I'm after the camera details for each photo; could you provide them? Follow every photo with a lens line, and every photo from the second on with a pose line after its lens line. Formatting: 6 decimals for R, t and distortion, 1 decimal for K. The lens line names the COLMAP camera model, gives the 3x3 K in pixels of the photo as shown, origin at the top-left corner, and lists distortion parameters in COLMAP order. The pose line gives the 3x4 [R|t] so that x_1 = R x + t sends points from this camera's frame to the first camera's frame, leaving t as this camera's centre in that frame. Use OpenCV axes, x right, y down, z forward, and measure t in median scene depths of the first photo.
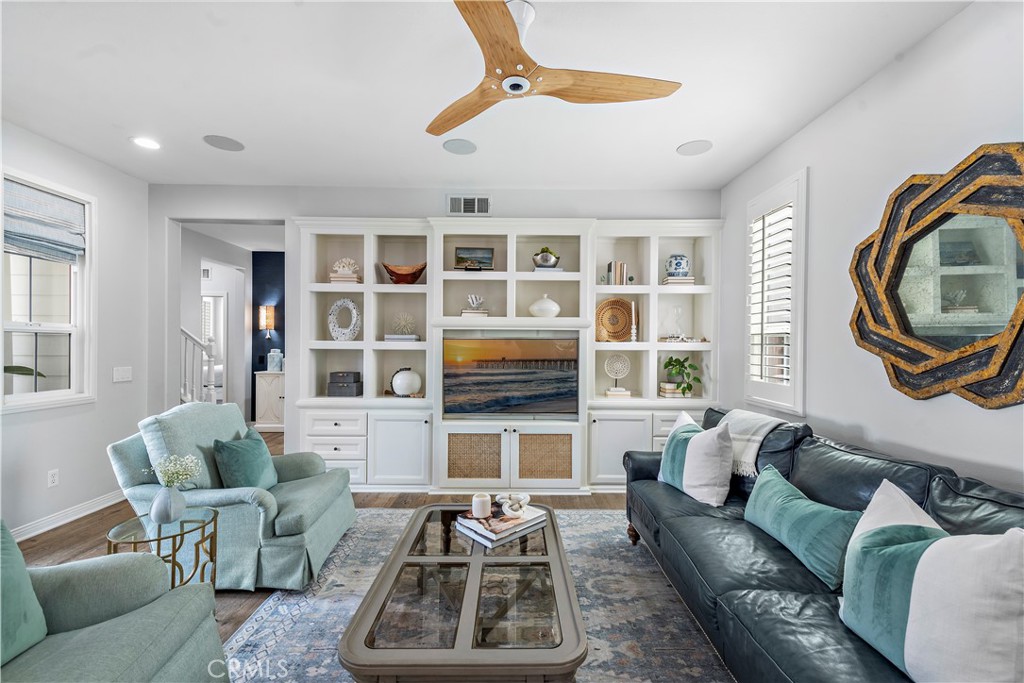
lens RADIAL K [[422.7, 0, 510.7], [0, 422.7, 344.9], [0, 0, 1]] dist [0.014049, -0.000334]
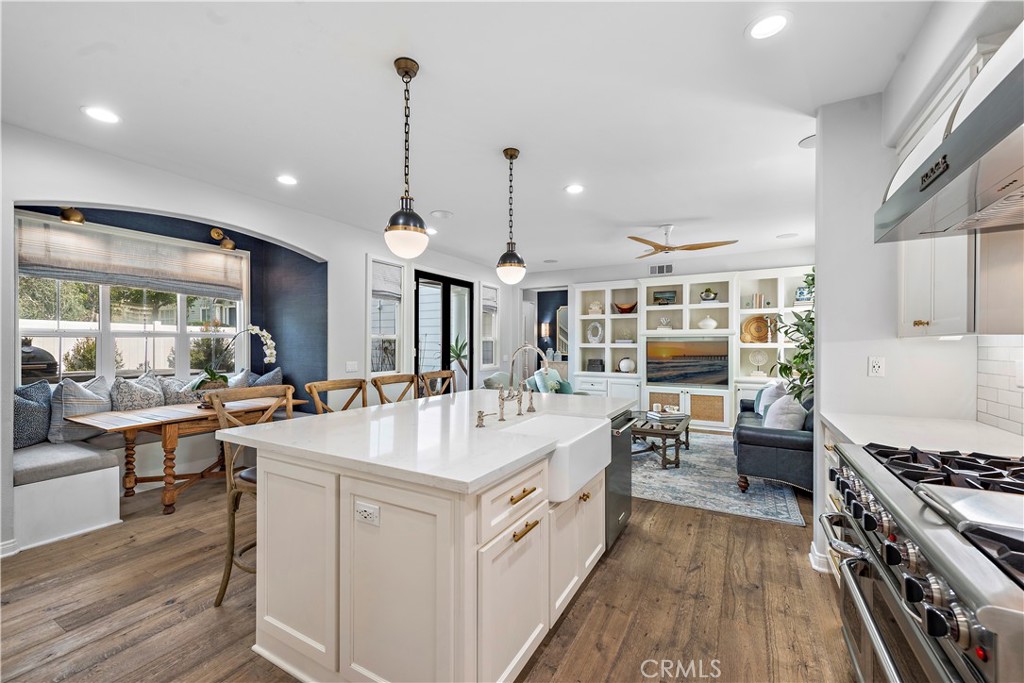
lens RADIAL K [[422.7, 0, 507.8], [0, 422.7, 344.4], [0, 0, 1]] dist [0.014049, -0.000334]
pose [[0.870854, -0.005479, -0.491511, 0.224944], [0.004469, 0.999985, -0.003228, -0.000462], [0.491522, 0.000614, 0.870865, -0.931424]]
